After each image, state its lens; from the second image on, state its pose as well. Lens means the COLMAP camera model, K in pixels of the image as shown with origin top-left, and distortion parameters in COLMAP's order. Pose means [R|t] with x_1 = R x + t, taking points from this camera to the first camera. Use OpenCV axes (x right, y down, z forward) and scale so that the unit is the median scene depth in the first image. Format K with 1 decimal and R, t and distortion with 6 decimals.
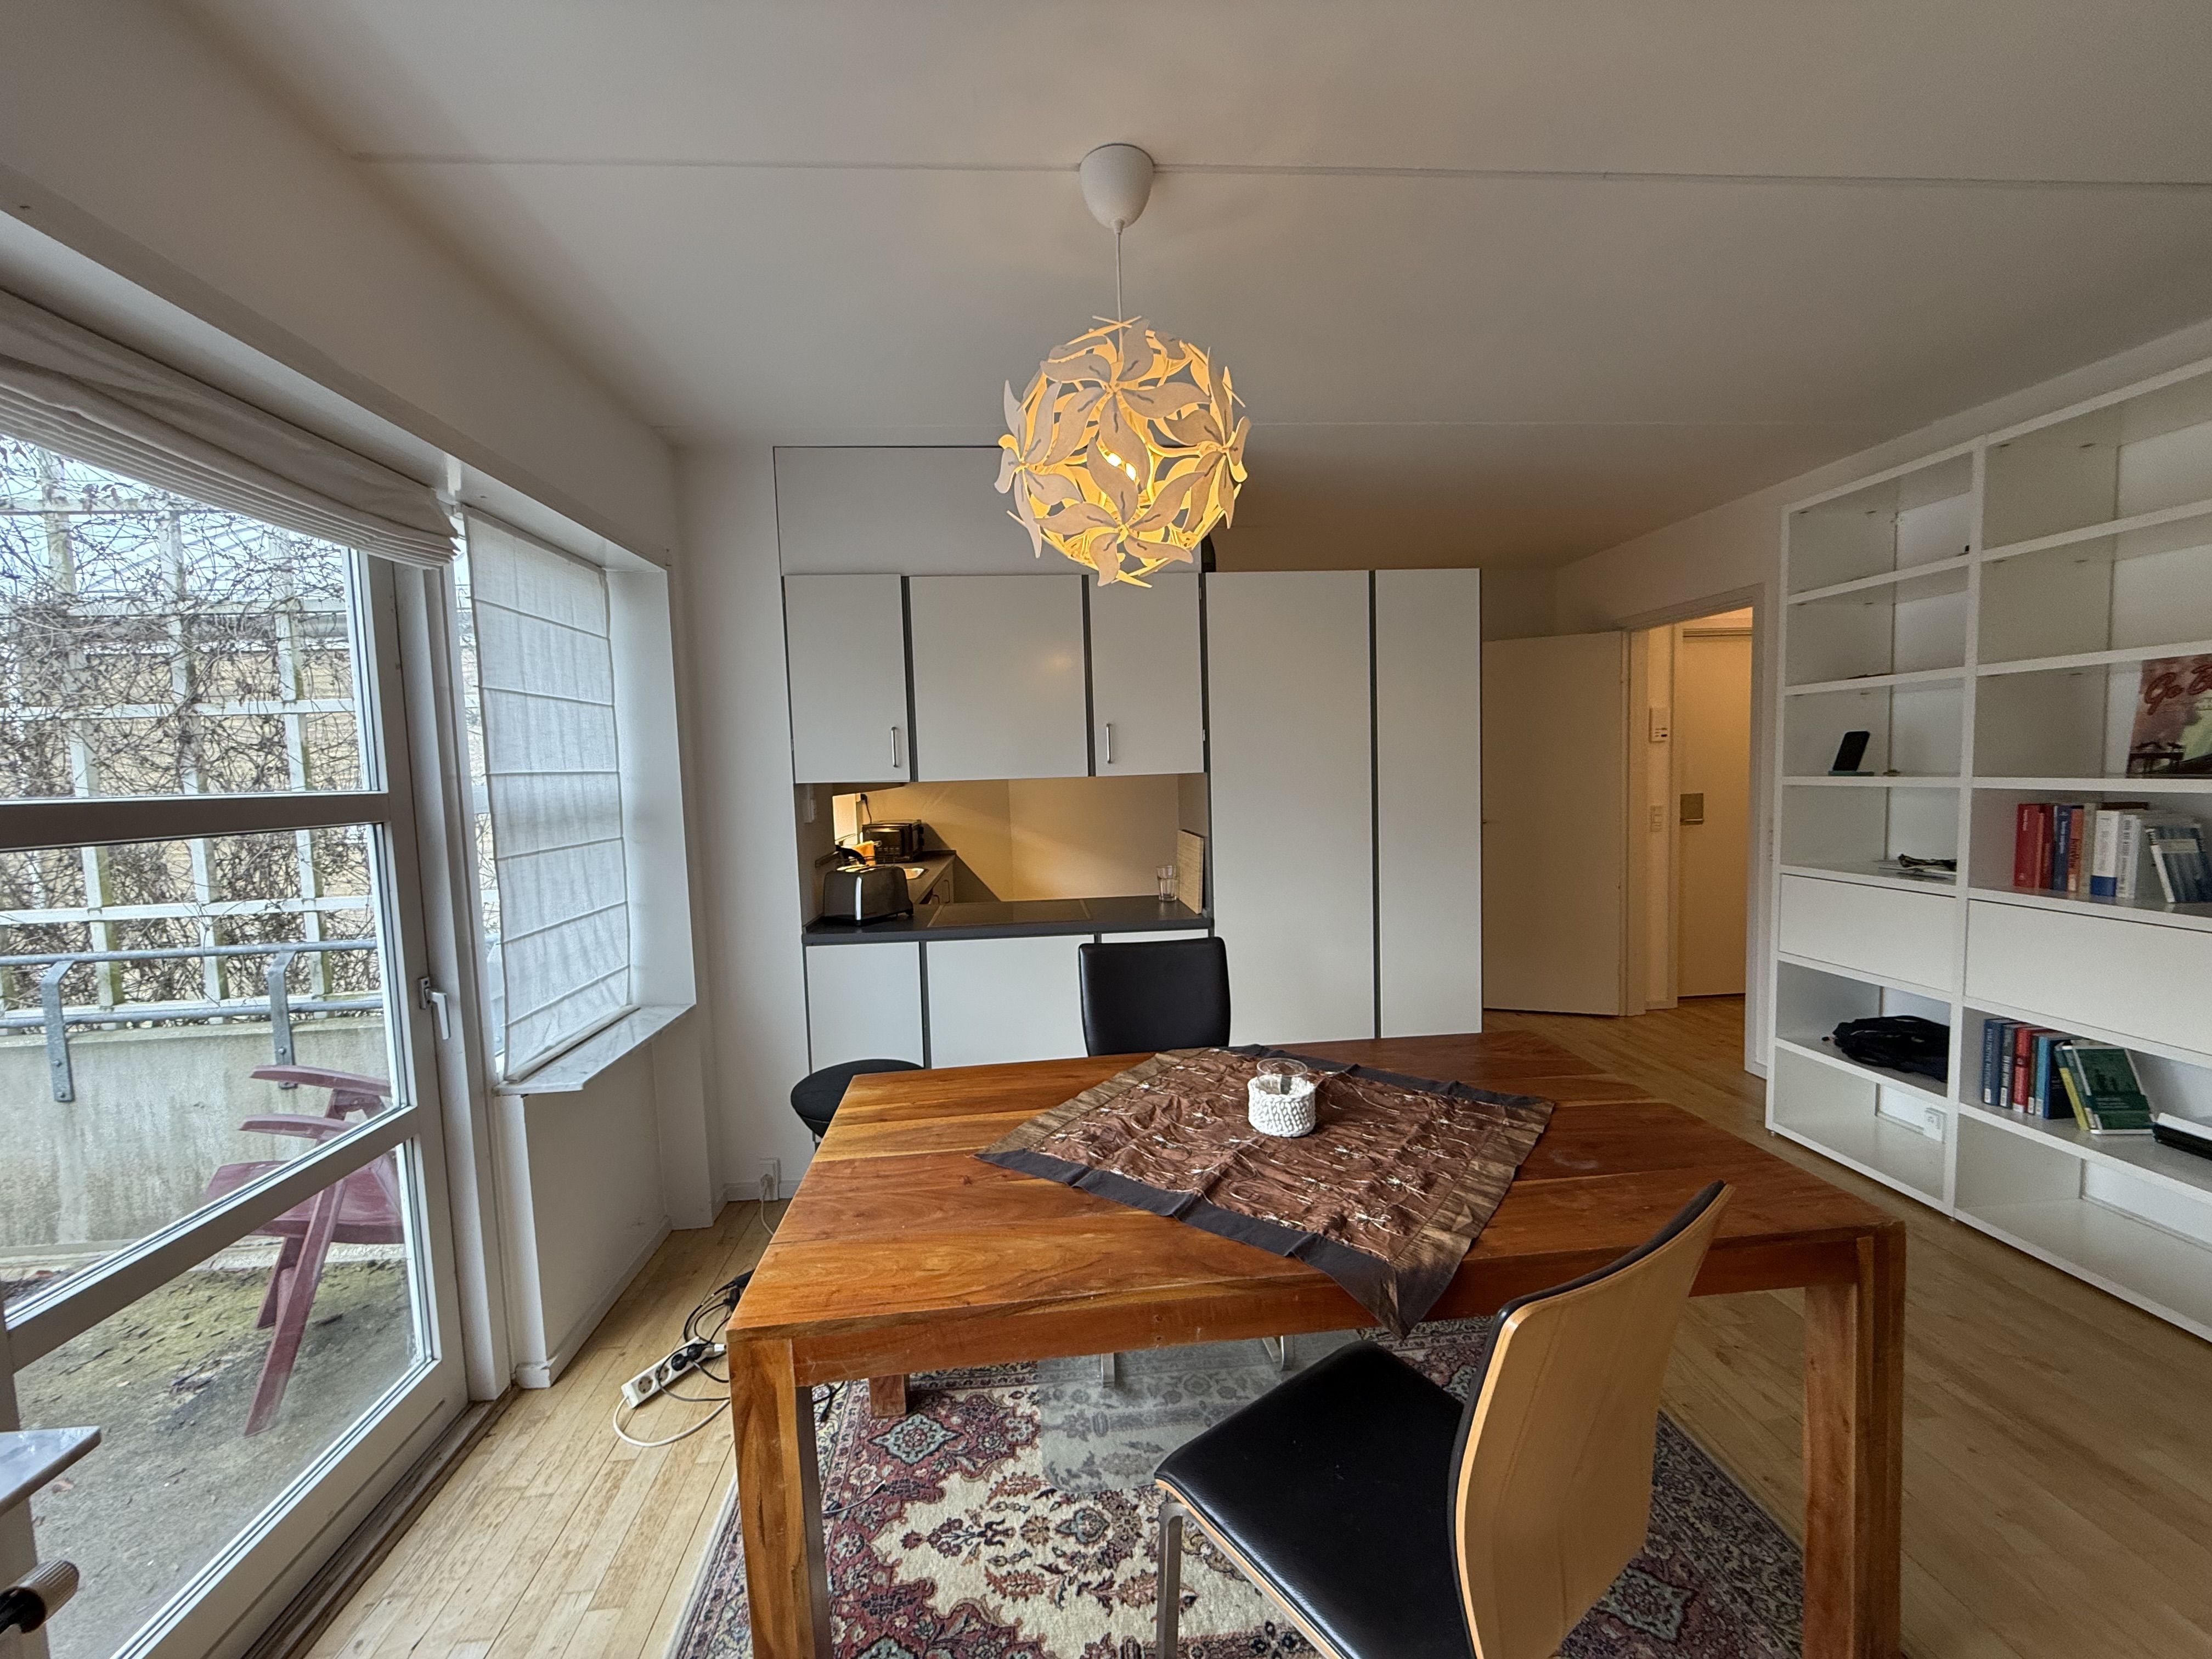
lens RADIAL K [[888.1, 0, 1105.5], [0, 888.1, 831.3], [0, 0, 1]] dist [-0.000830, 0.000044]
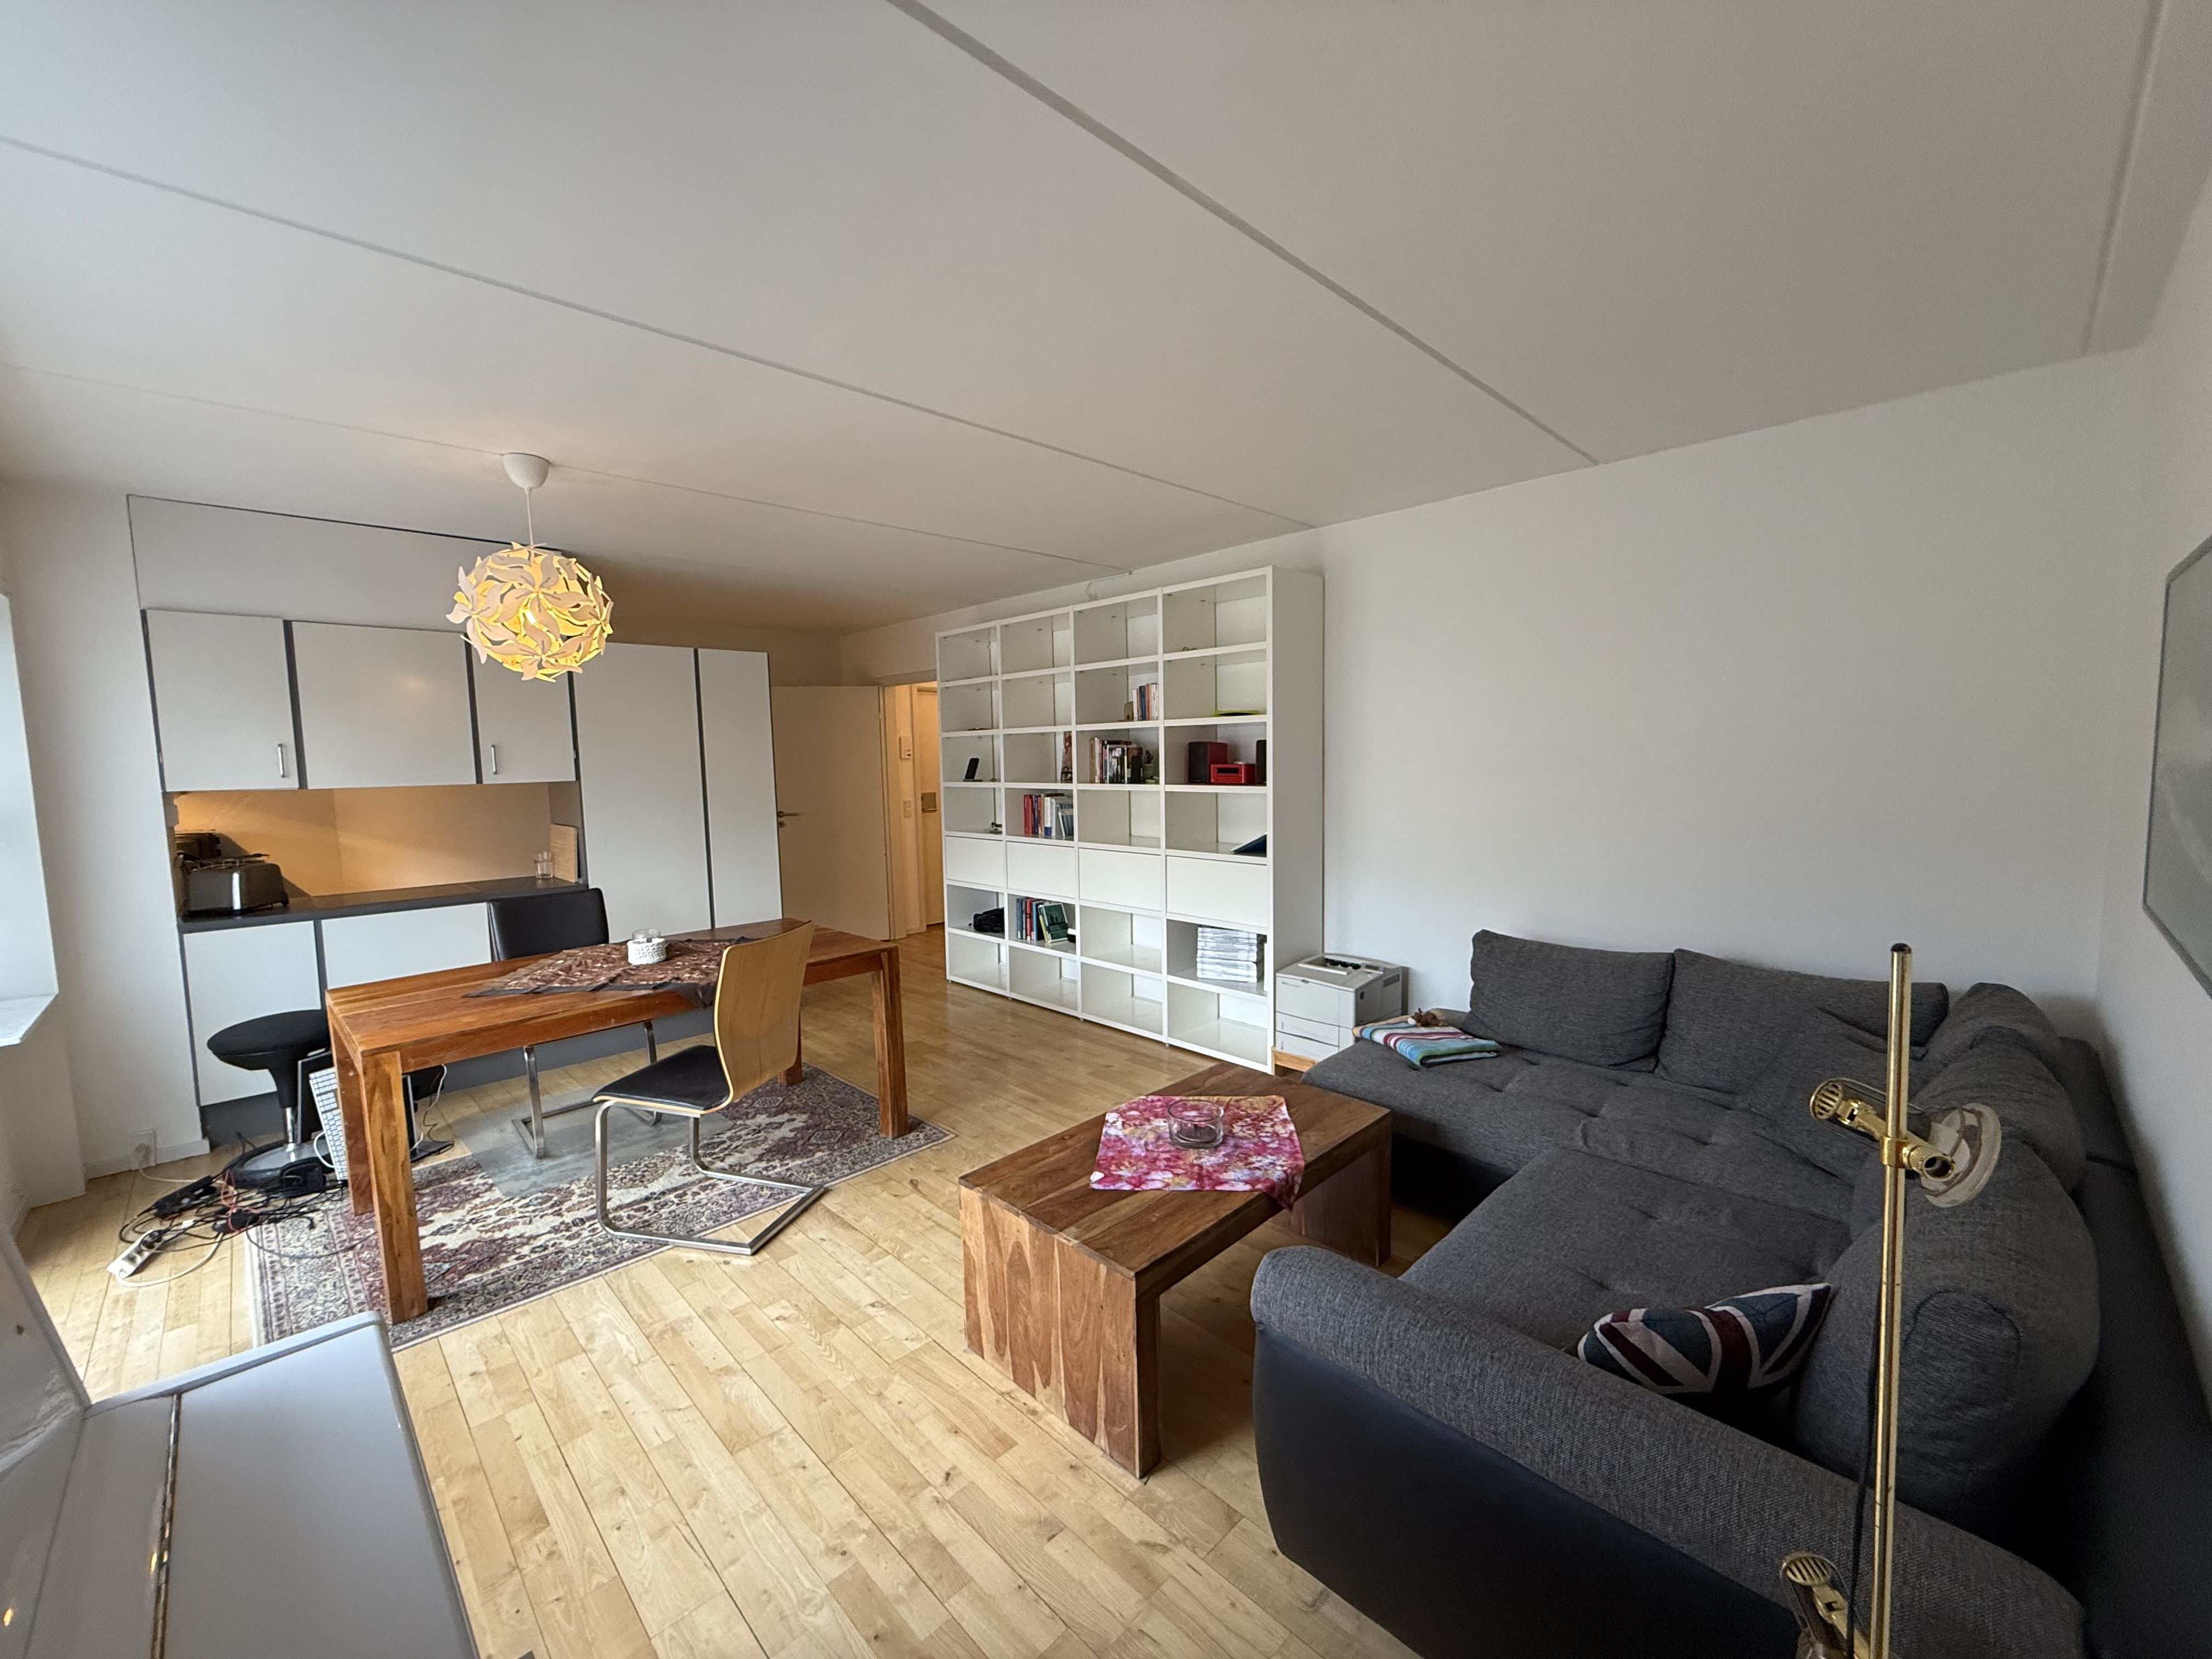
lens RADIAL K [[888.1, 0, 1105.5], [0, 888.1, 831.3], [0, 0, 1]] dist [-0.000830, 0.000044]
pose [[0.773918, -0.038885, 0.632091, -0.138761], [0.041119, 0.999092, 0.011117, 0.034285], [-0.631950, 0.017388, 0.774814, -0.653389]]
